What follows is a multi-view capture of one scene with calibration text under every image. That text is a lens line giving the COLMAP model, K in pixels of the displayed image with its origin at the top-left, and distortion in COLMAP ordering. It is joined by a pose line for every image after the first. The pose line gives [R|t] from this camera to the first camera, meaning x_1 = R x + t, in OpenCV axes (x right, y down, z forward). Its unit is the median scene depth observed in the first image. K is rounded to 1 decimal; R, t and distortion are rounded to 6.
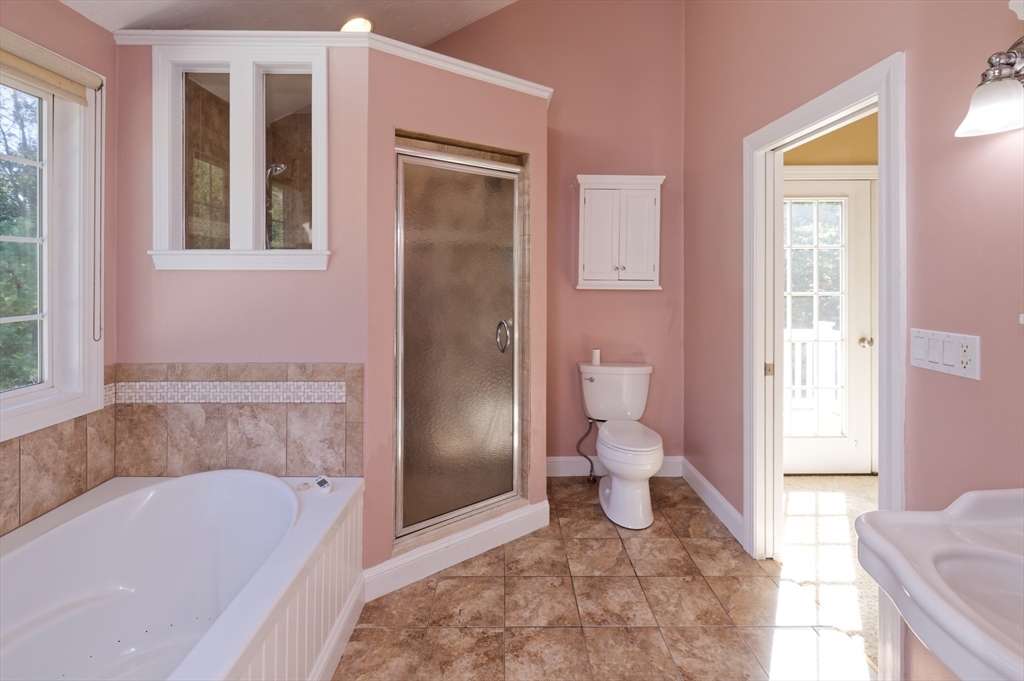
lens RADIAL K [[469.9, 0, 506.2], [0, 469.9, 271.4], [0, 0, 1]] dist [-0.000306, -0.000094]
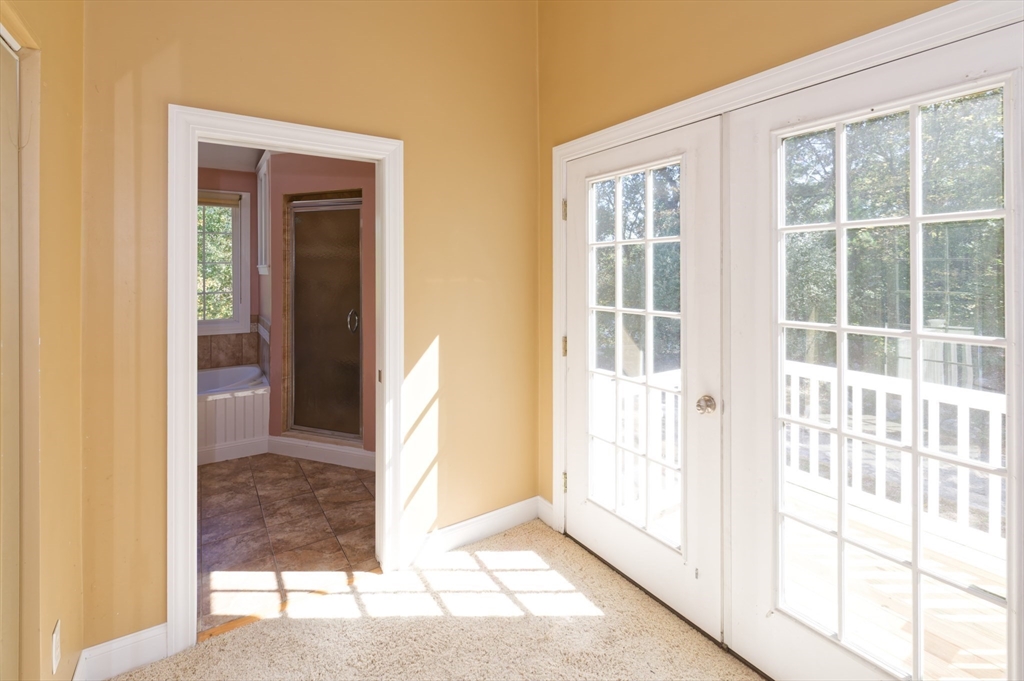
lens RADIAL K [[469.9, 0, 506.2], [0, 469.9, 271.4], [0, 0, 1]] dist [-0.000306, -0.000094]
pose [[0.542235, 0.001443, -0.840225, 1.692411], [0.002068, 0.999993, 0.003053, -0.017026], [0.840224, -0.003393, 0.542229, 0.747689]]
